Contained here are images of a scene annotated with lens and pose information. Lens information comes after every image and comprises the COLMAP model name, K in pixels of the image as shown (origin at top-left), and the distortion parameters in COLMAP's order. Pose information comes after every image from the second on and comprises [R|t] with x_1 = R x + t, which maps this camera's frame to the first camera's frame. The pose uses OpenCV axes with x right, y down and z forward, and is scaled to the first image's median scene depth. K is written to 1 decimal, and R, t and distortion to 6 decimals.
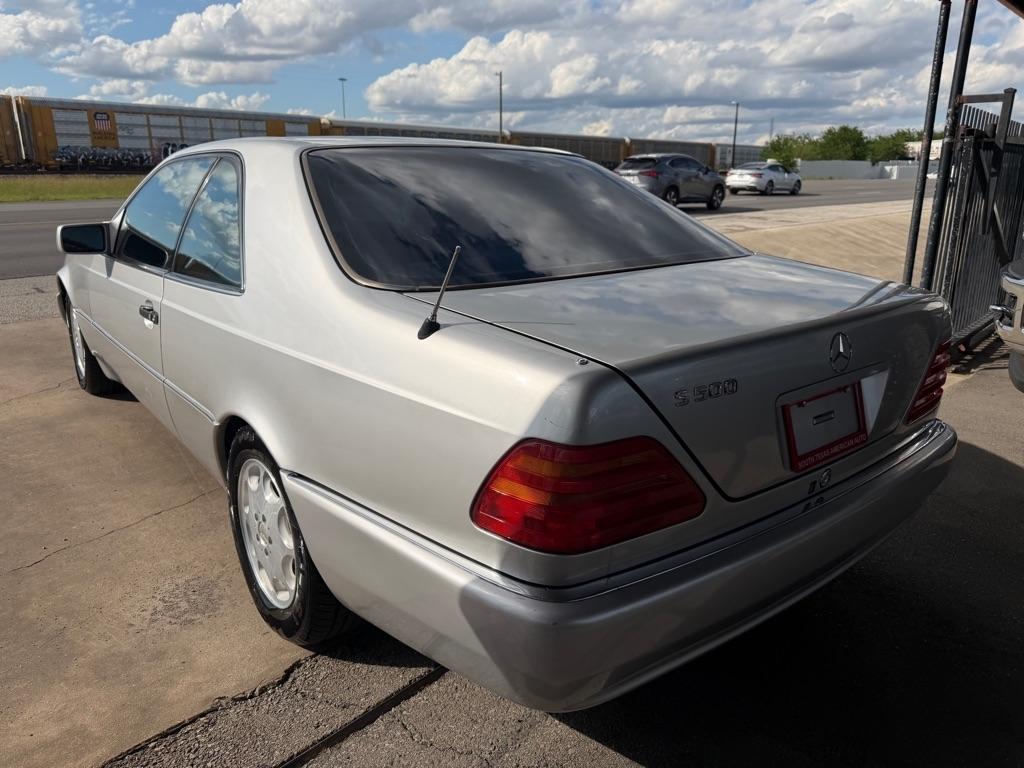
lens RADIAL K [[730.9, 0, 503.7], [0, 730.9, 406.8], [0, 0, 1]] dist [0.018636, -0.024799]
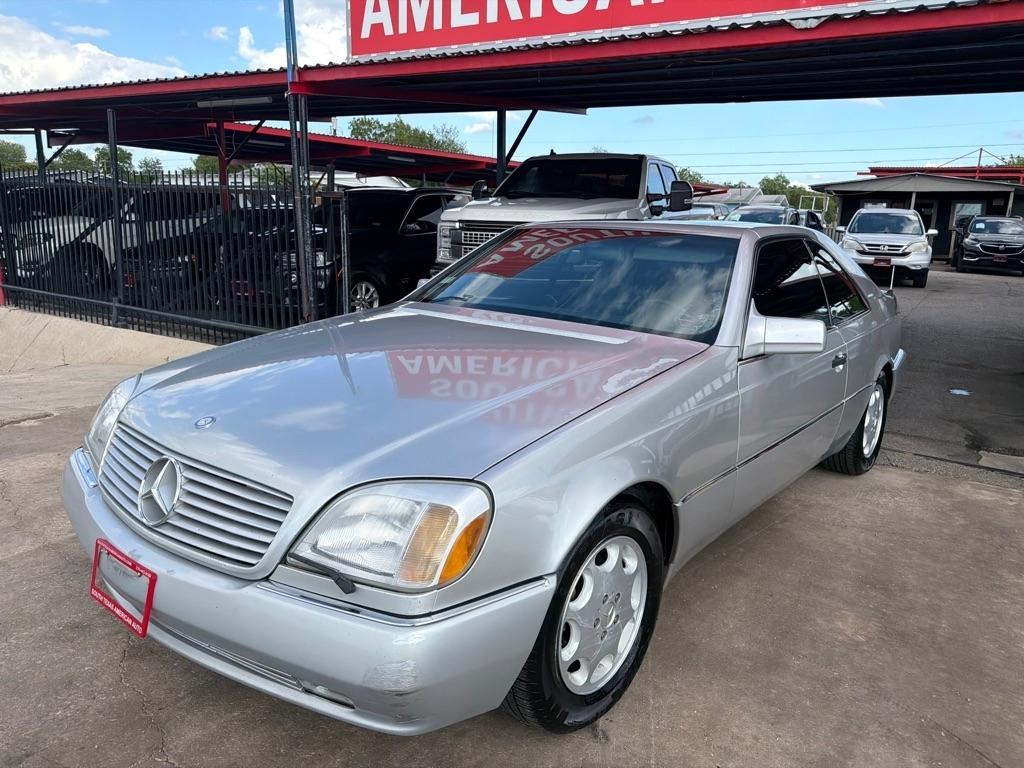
lens RADIAL K [[731.9, 0, 522.5], [0, 731.9, 376.8], [0, 0, 1]] dist [0.011946, -0.016832]
pose [[-0.236241, -0.221442, 0.946126, -1.871298], [0.265169, 0.922038, 0.282015, -0.725013], [-0.934813, 0.317507, -0.159104, 2.057627]]
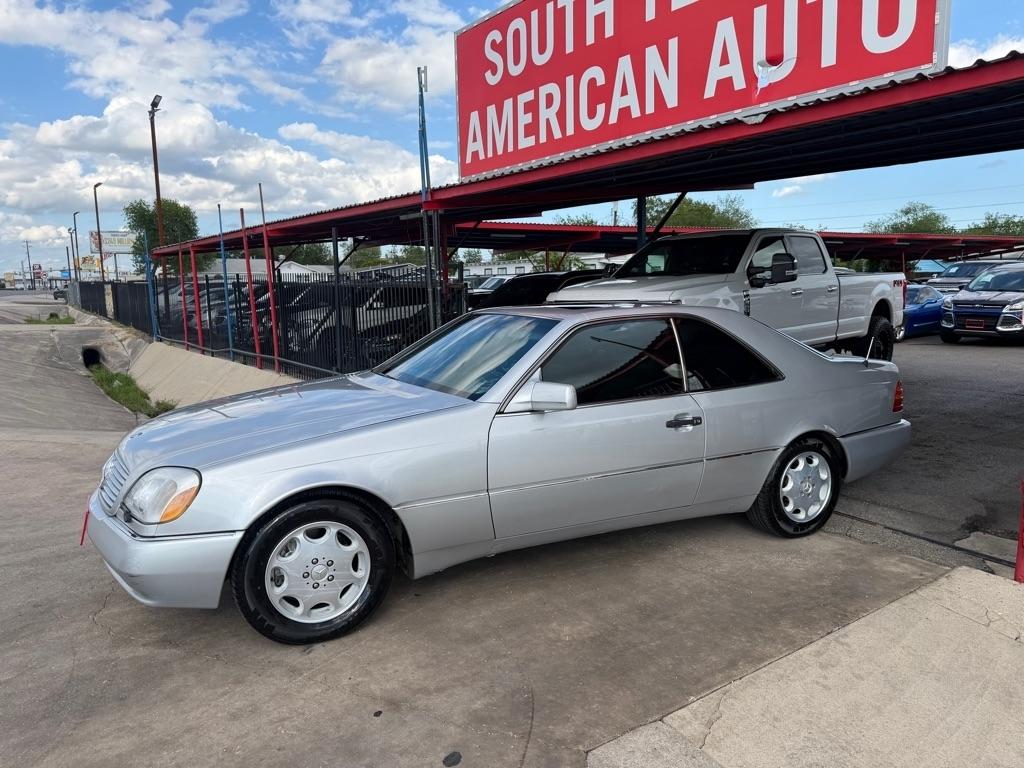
lens RADIAL K [[730.9, 0, 503.0], [0, 730.9, 393.1], [0, 0, 1]] dist [0.018636, -0.024799]
pose [[0.184106, -0.151367, 0.971181, -2.332774], [0.314919, 0.945067, 0.087598, -0.505579], [-0.931091, 0.289716, 0.221661, 1.185340]]
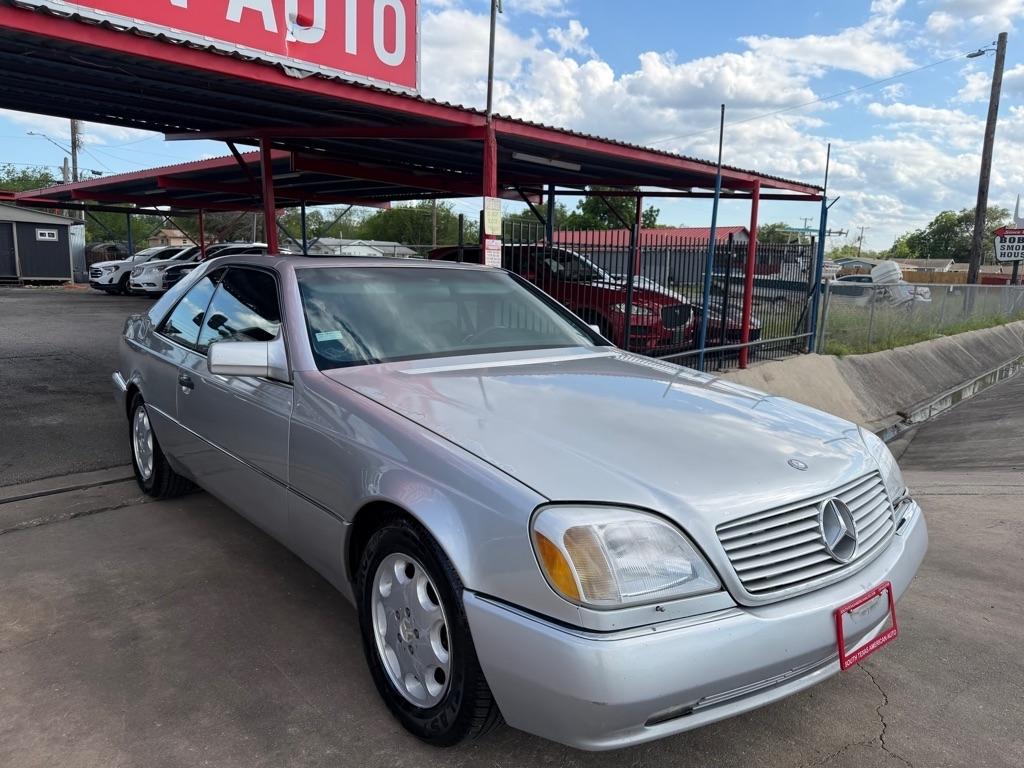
lens RADIAL K [[731.9, 0, 505.6], [0, 731.9, 383.3], [0, 0, 1]] dist [0.011946, -0.016832]
pose [[-0.998873, -0.028794, -0.037719, -0.557744], [-0.042914, 0.887398, 0.459003, -1.044494], [0.020255, 0.460105, -0.887634, 3.061798]]
